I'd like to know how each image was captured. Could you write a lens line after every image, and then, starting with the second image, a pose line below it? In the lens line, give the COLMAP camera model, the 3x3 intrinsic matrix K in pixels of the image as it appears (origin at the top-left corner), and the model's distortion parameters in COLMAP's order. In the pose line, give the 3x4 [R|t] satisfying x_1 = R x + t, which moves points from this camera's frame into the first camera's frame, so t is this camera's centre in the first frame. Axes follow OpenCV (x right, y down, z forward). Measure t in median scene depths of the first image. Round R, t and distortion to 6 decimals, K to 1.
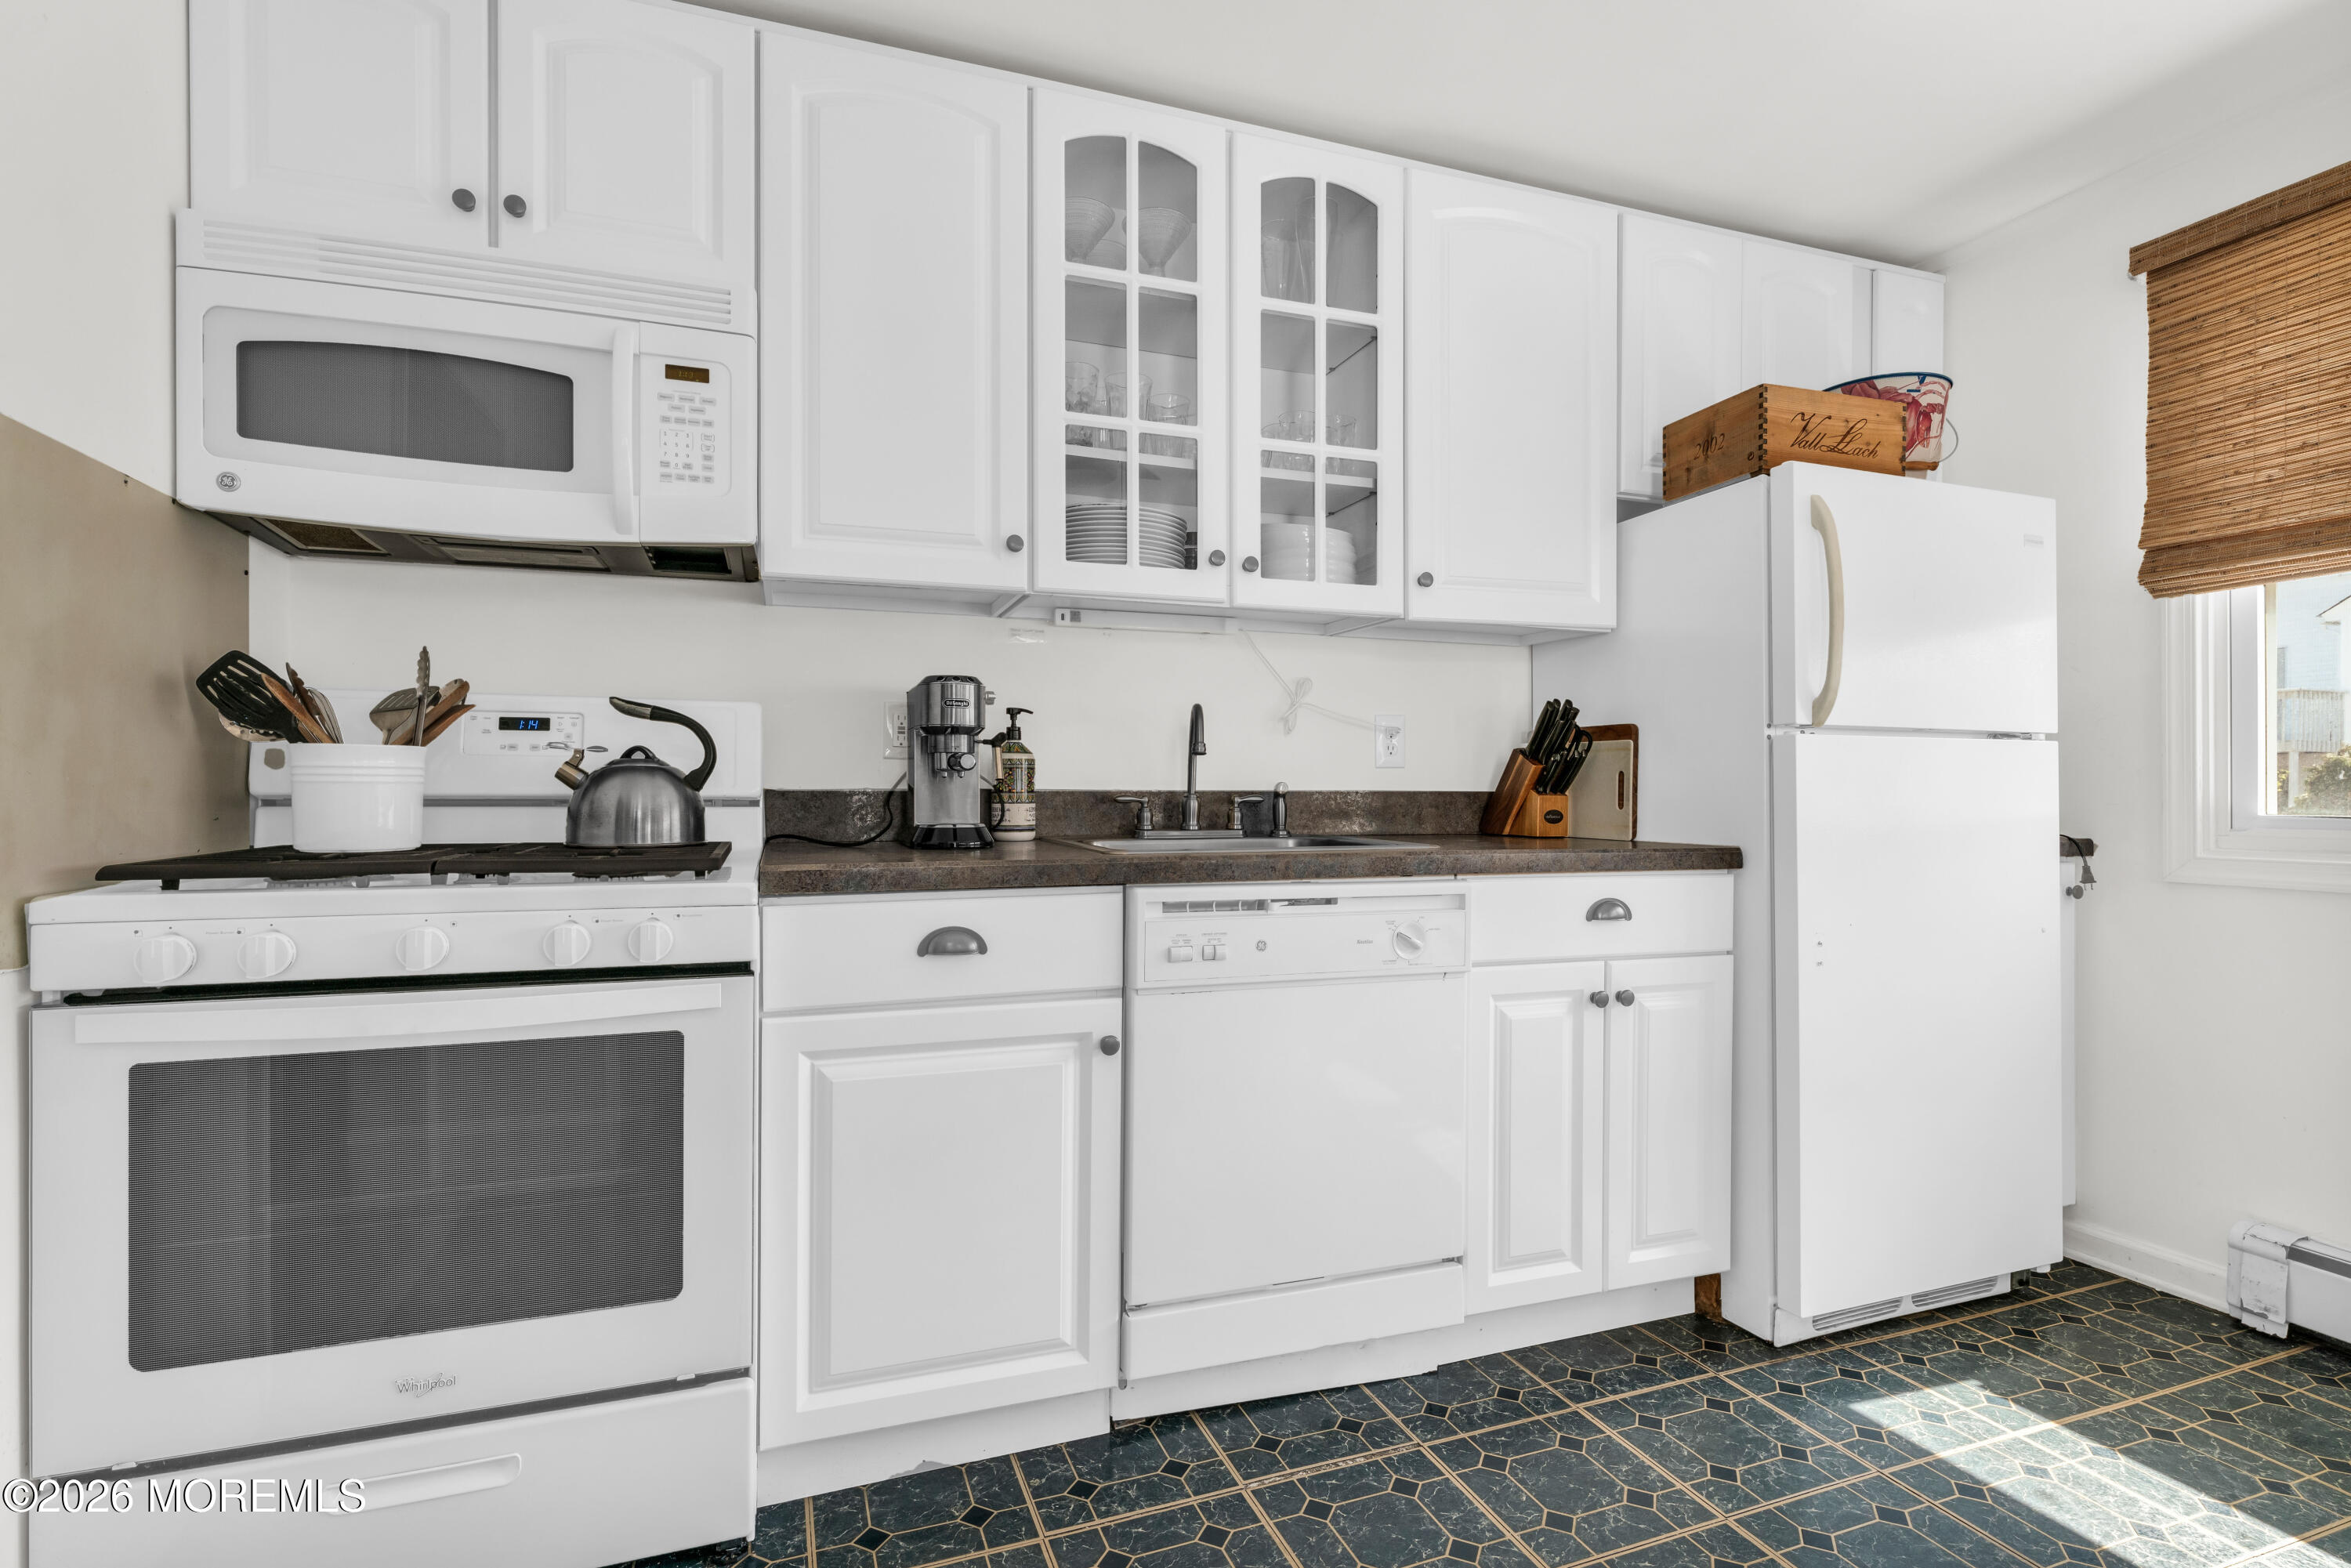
lens RADIAL K [[1112.2, 0, 1170.0], [0, 1112.2, 790.7], [0, 0, 1]] dist [0.000619, 0.000495]
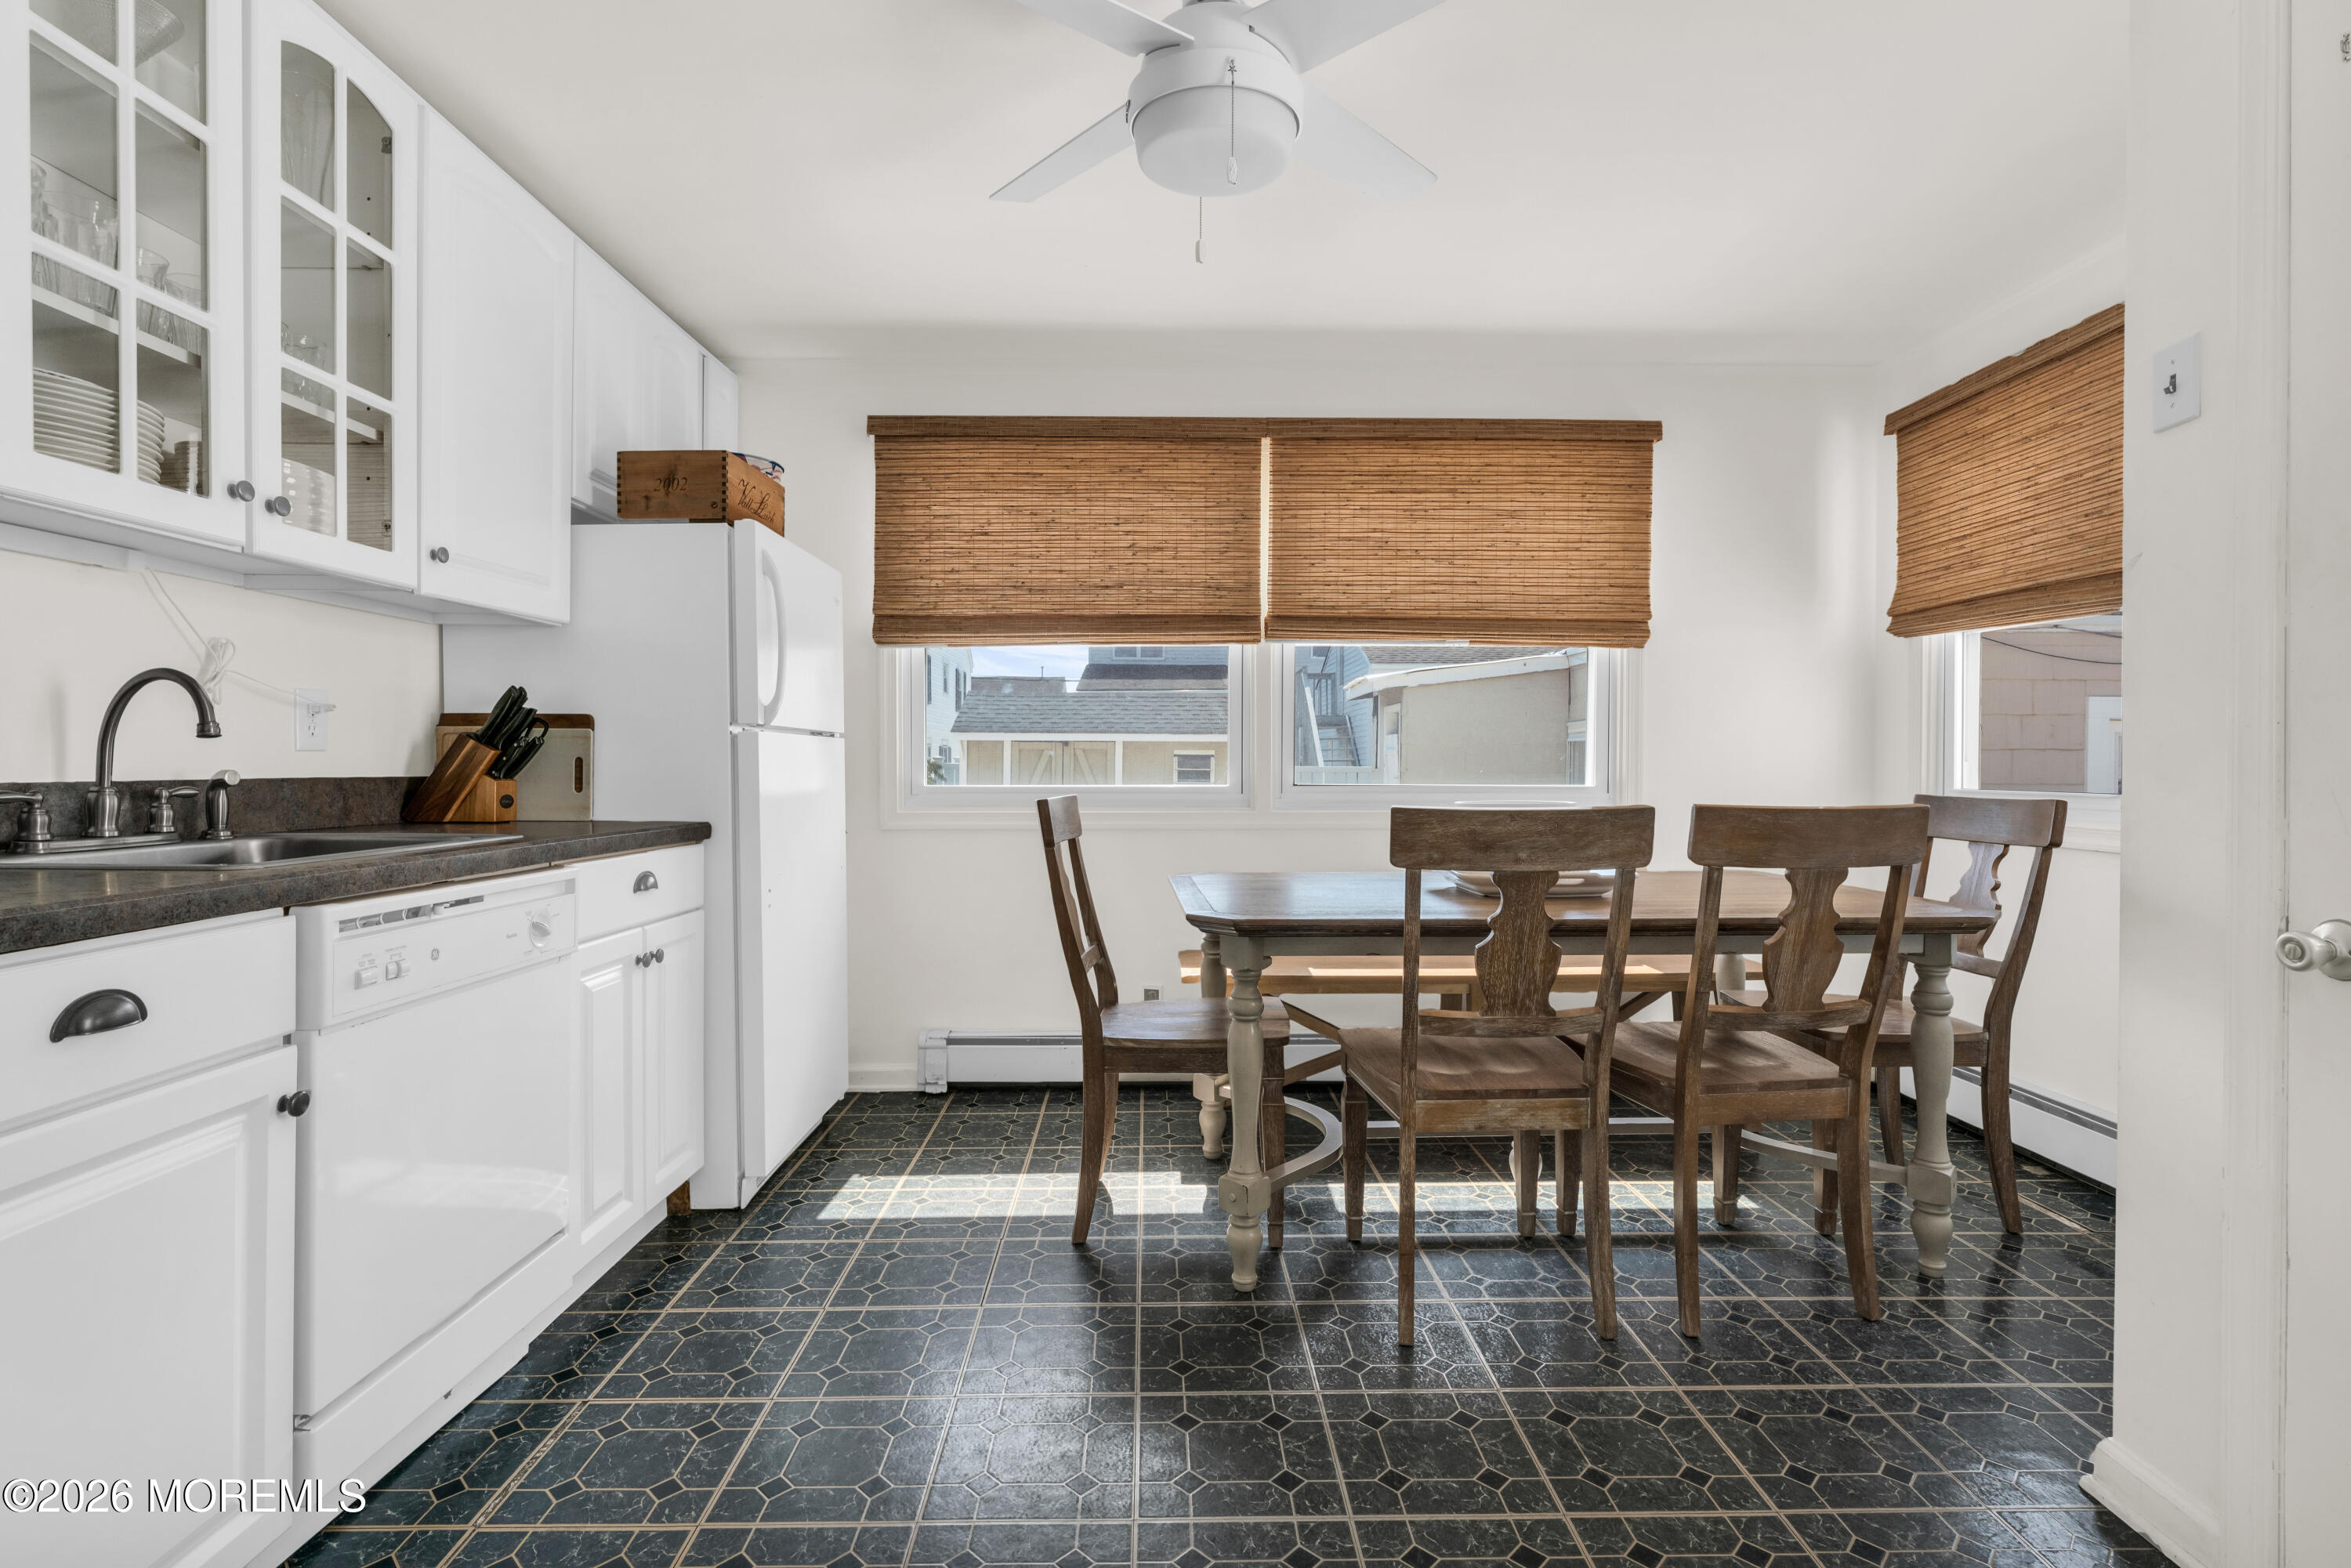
lens RADIAL K [[1130.1, 0, 1173.5], [0, 1130.1, 771.4], [0, 0, 1]] dist [-0.001445, -0.000582]
pose [[0.324814, -0.009081, 0.945734, -0.490390], [-0.001364, 0.999948, 0.010070, -0.017018], [-0.945777, -0.004561, 0.324785, 0.104258]]
